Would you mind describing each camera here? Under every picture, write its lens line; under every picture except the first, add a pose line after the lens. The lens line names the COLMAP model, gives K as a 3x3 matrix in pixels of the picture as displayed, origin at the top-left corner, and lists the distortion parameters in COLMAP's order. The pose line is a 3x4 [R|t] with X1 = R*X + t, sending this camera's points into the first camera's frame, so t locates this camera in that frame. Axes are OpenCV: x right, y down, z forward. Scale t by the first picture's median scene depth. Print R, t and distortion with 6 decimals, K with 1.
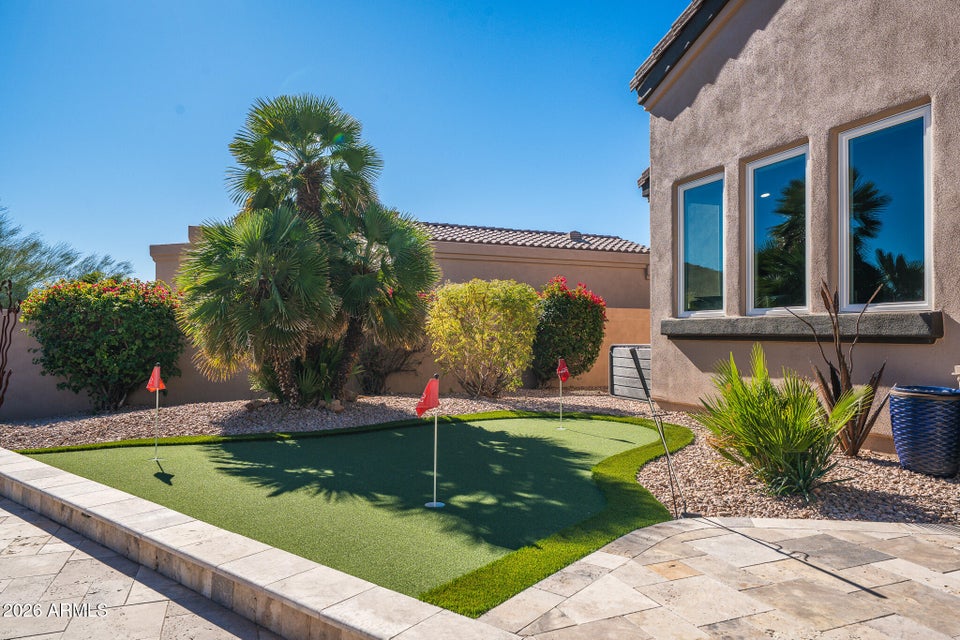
lens RADIAL K [[622.1, 0, 484.7], [0, 622.1, 321.3], [0, 0, 1]] dist [0.011913, 0.001383]
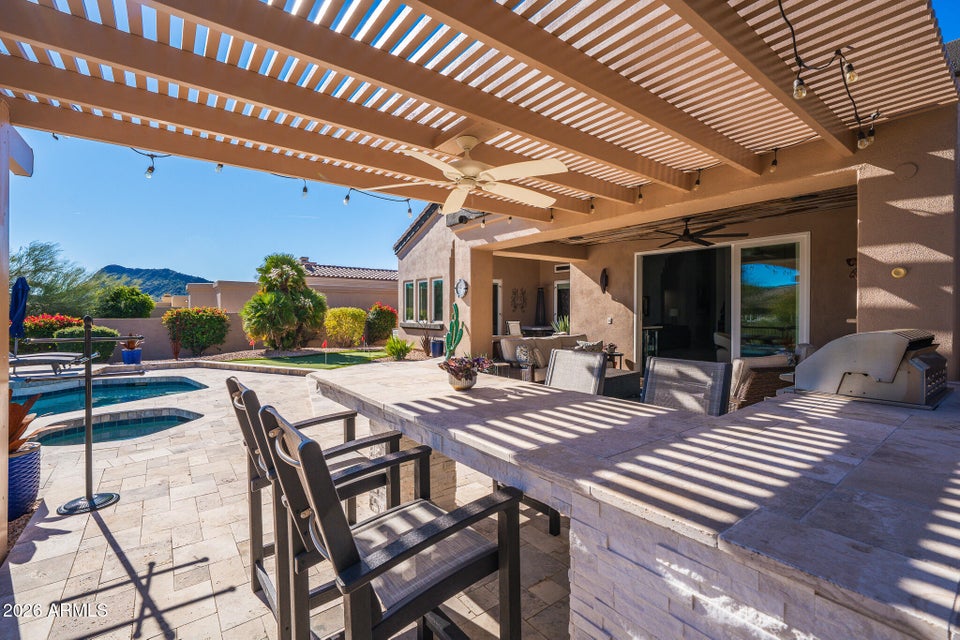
lens RADIAL K [[415.1, 0, 489.0], [0, 415.1, 319.2], [0, 0, 1]] dist [0.000494, -0.000449]
pose [[0.960862, -0.006829, 0.276943, 0.129690], [-0.003541, 0.999312, 0.036927, -0.104608], [-0.277004, -0.036462, 0.960177, -1.294916]]
